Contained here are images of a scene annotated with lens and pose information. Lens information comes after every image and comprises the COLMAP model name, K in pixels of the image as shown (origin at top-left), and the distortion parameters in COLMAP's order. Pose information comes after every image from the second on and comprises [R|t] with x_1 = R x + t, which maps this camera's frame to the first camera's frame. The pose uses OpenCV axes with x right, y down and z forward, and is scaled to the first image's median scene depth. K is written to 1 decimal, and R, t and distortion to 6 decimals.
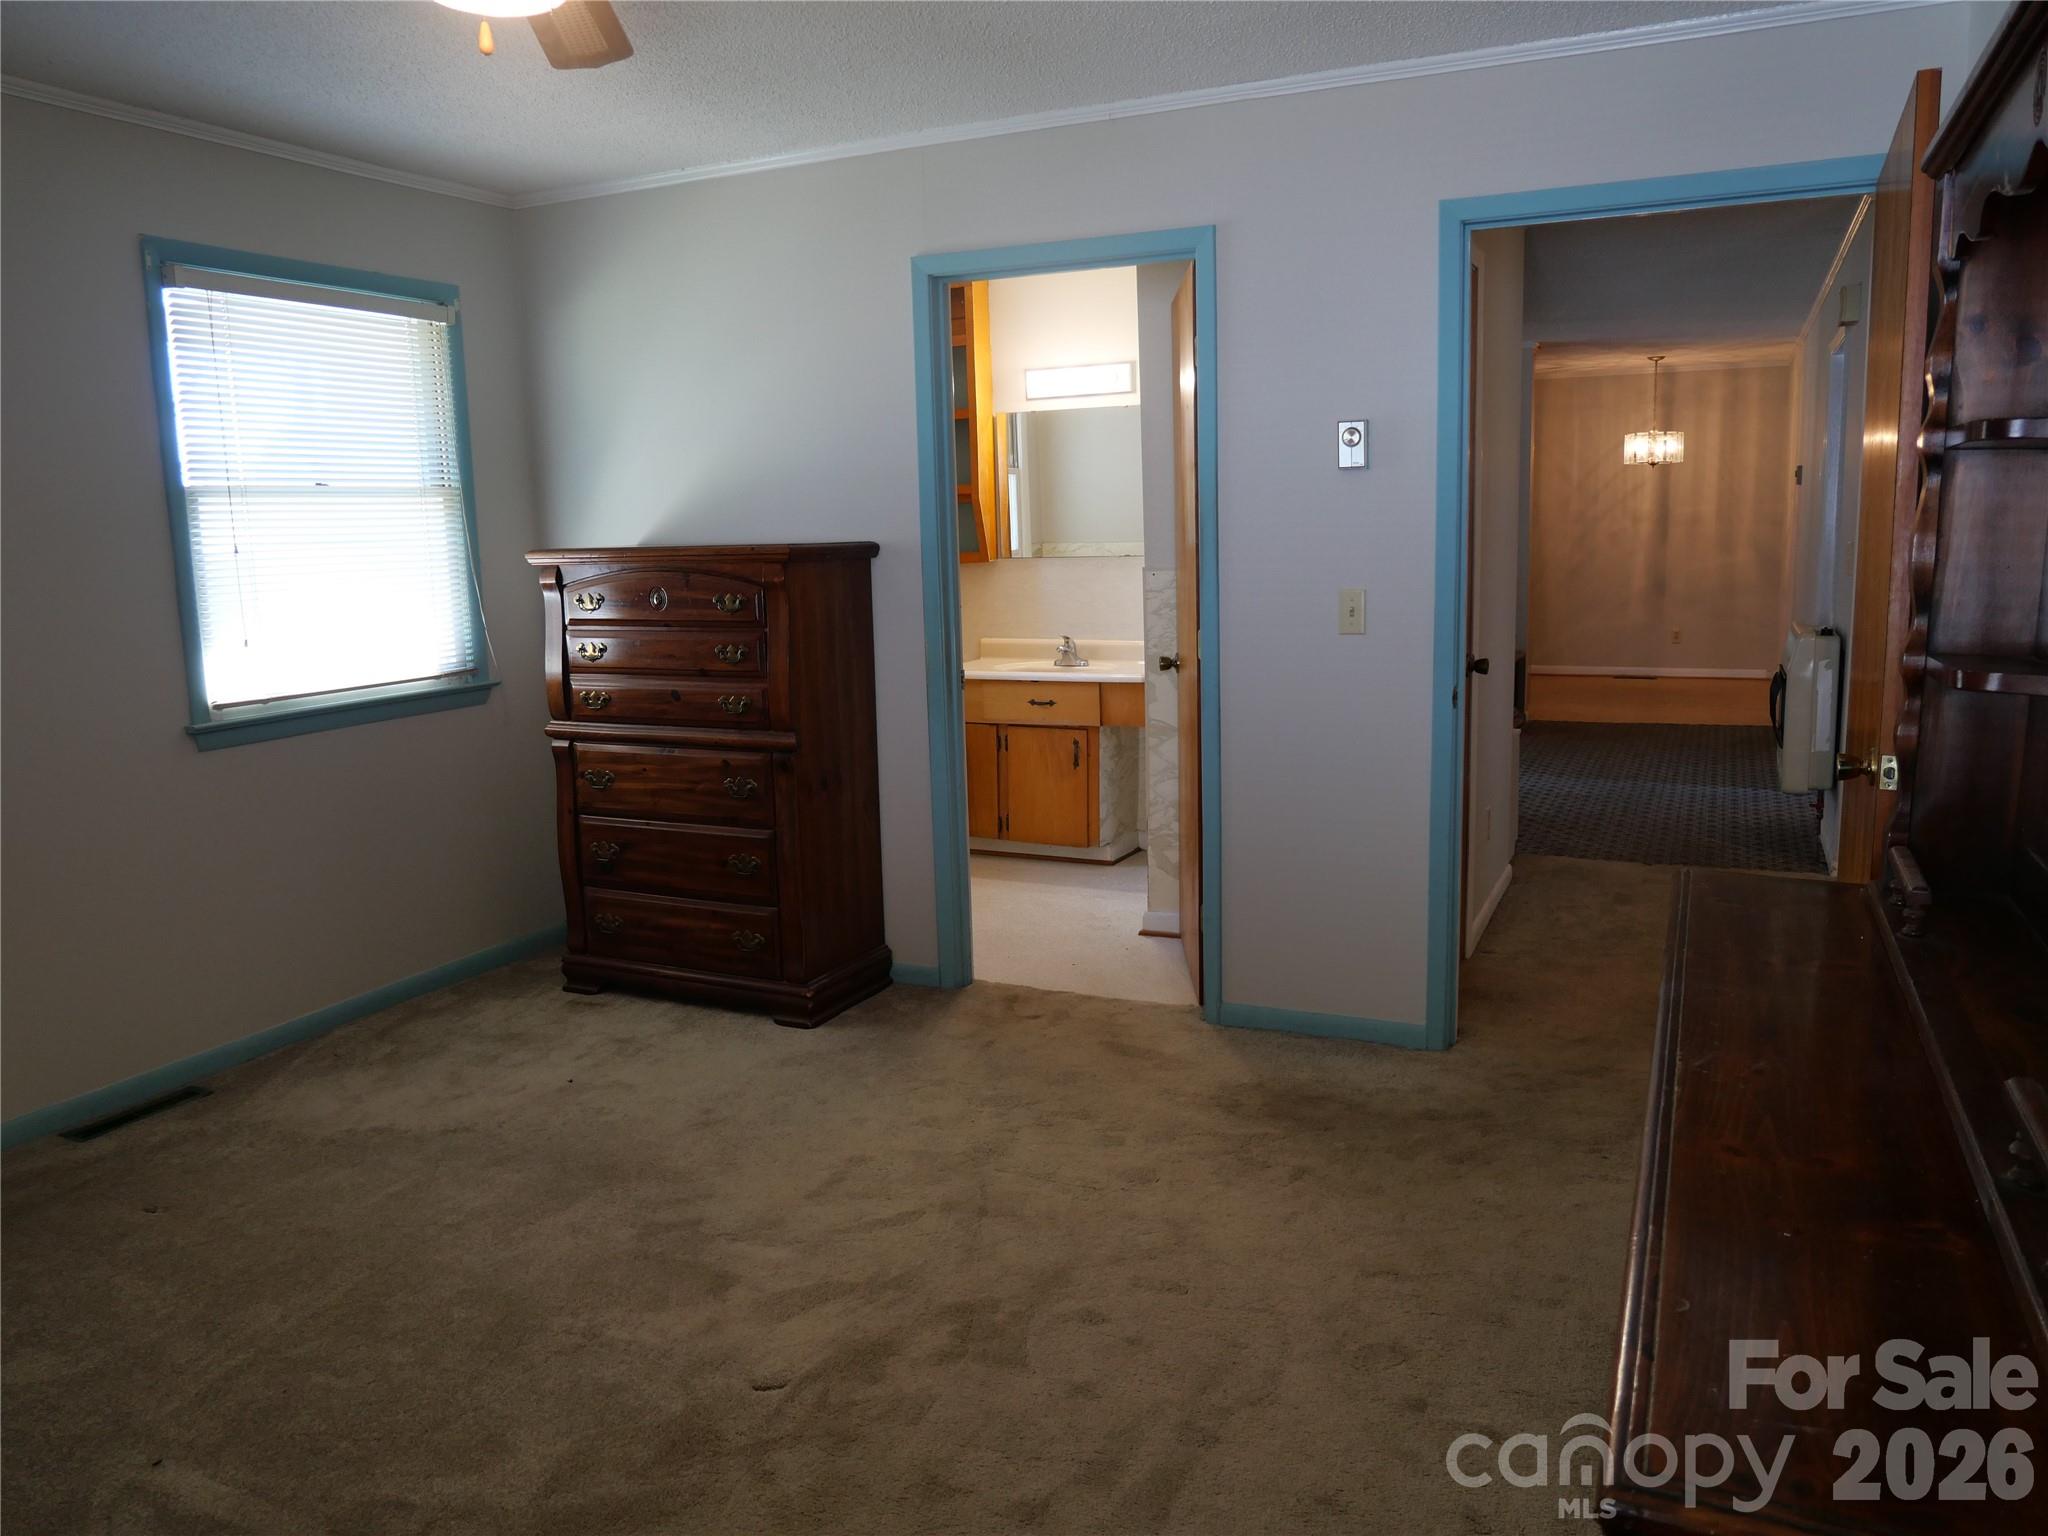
lens RADIAL K [[1446.2, 0, 1024.0], [0, 1446.2, 768.0], [0, 0, 1]] dist [-0.043586, 0.003955]
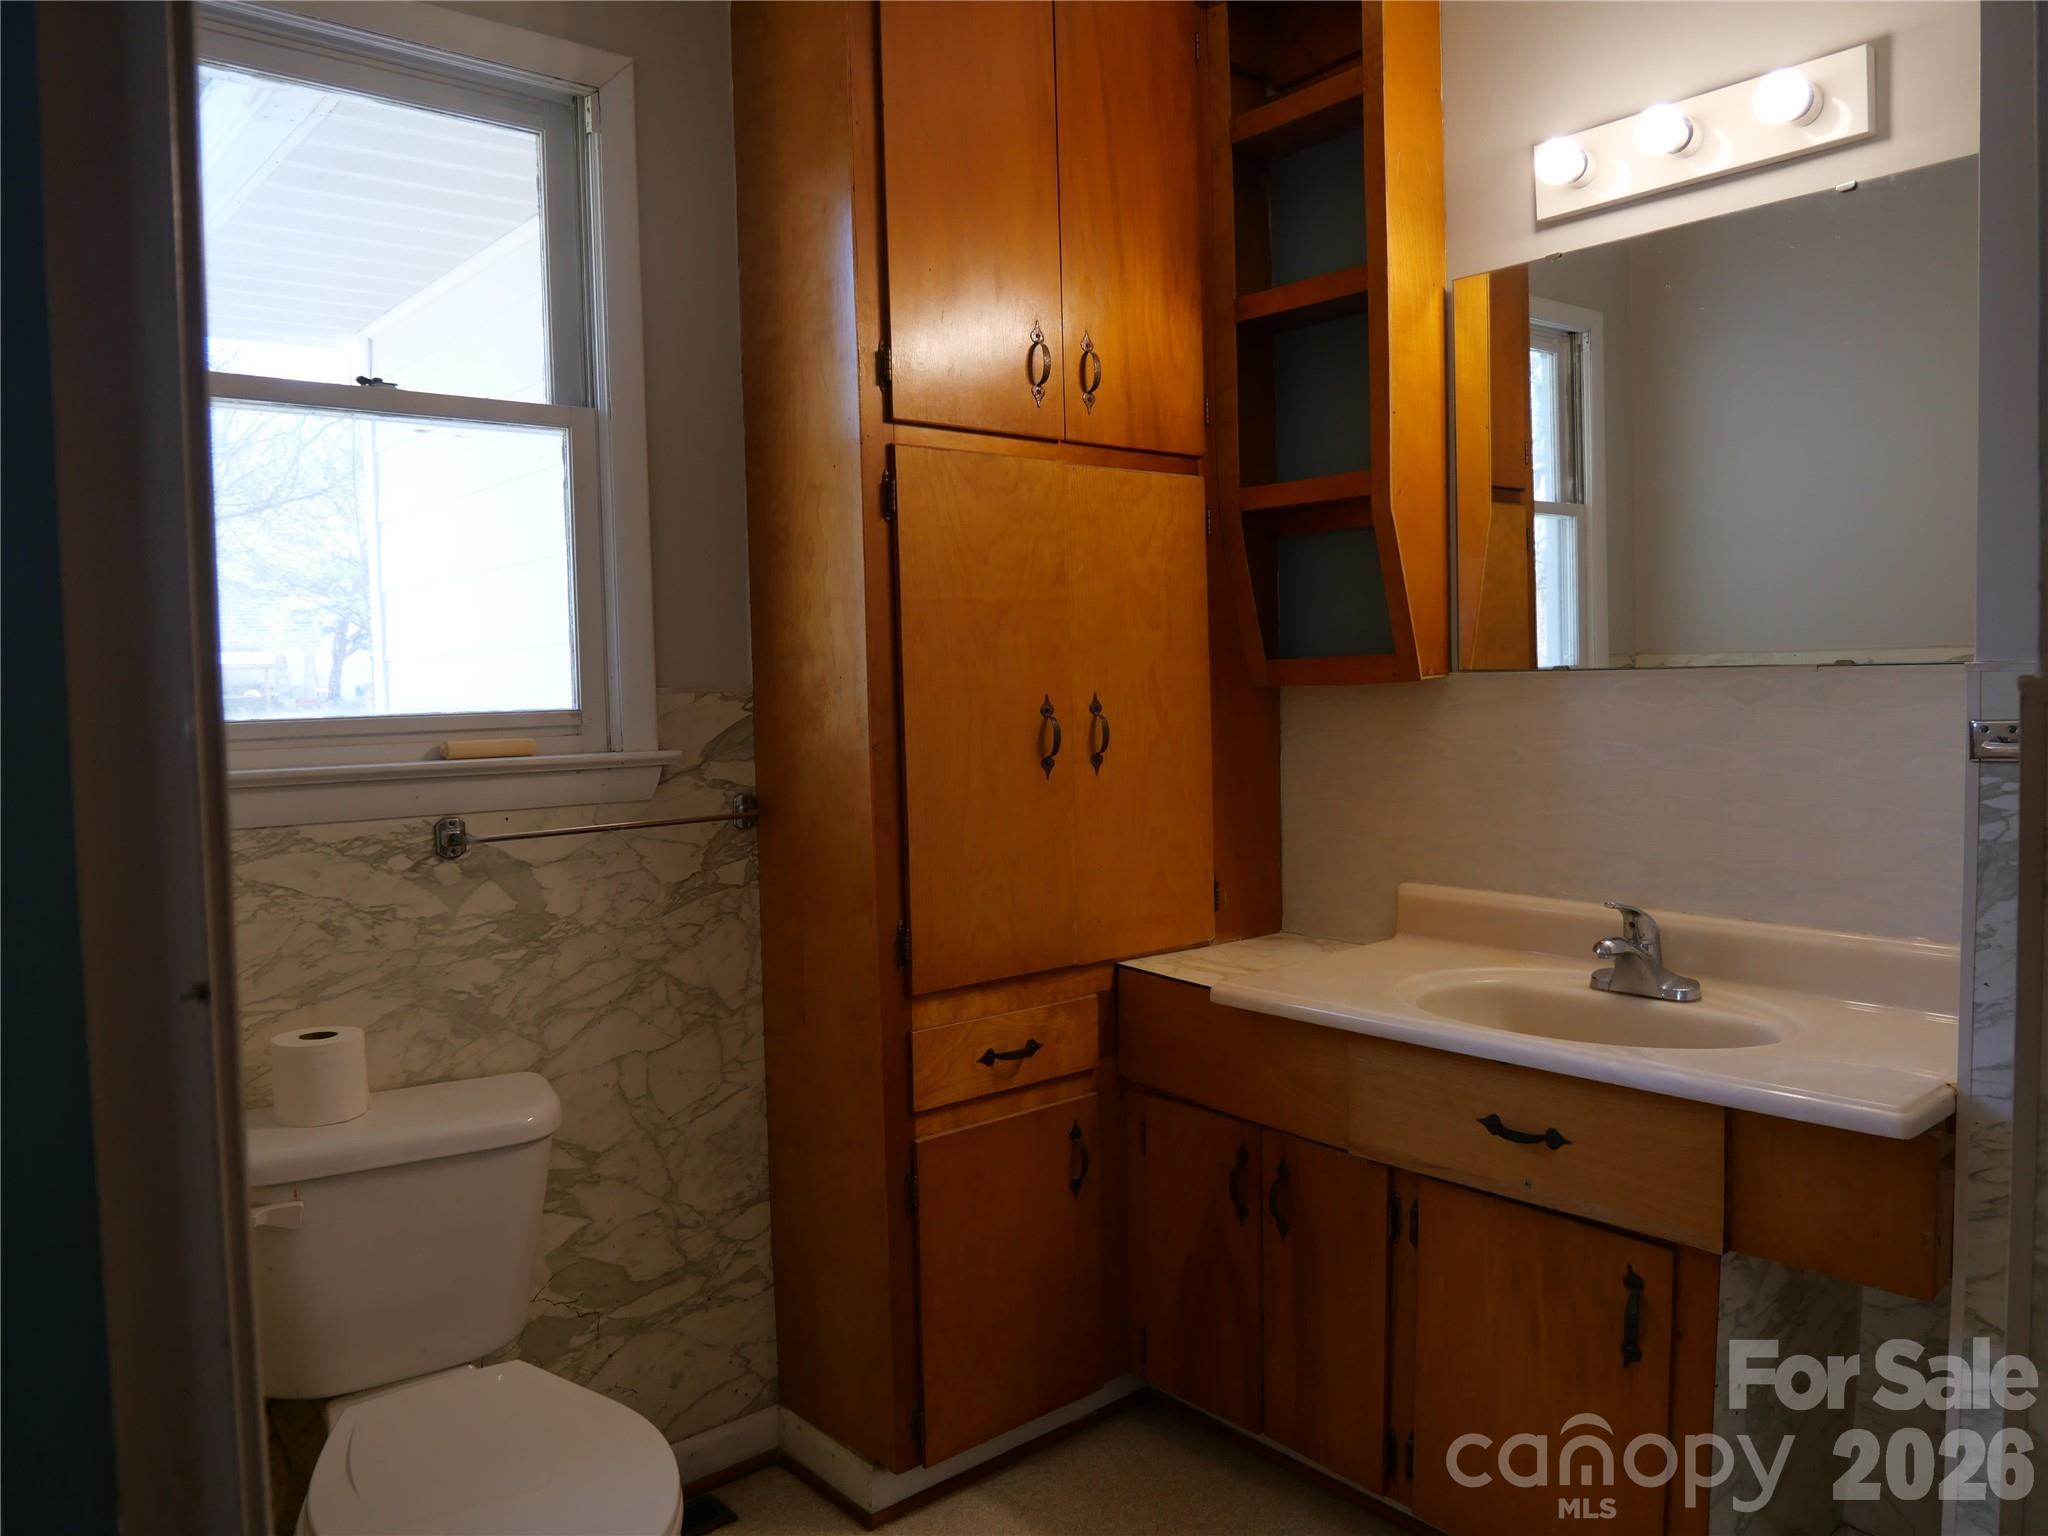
lens RADIAL K [[1446.2, 0, 1024.0], [0, 1446.2, 768.0], [0, 0, 1]] dist [-0.043586, 0.003955]
pose [[0.912478, 0.041489, -0.407016, 0.036471], [-0.080492, 0.993606, -0.079169, -0.089532], [0.401129, 0.105001, 0.909984, 0.670325]]
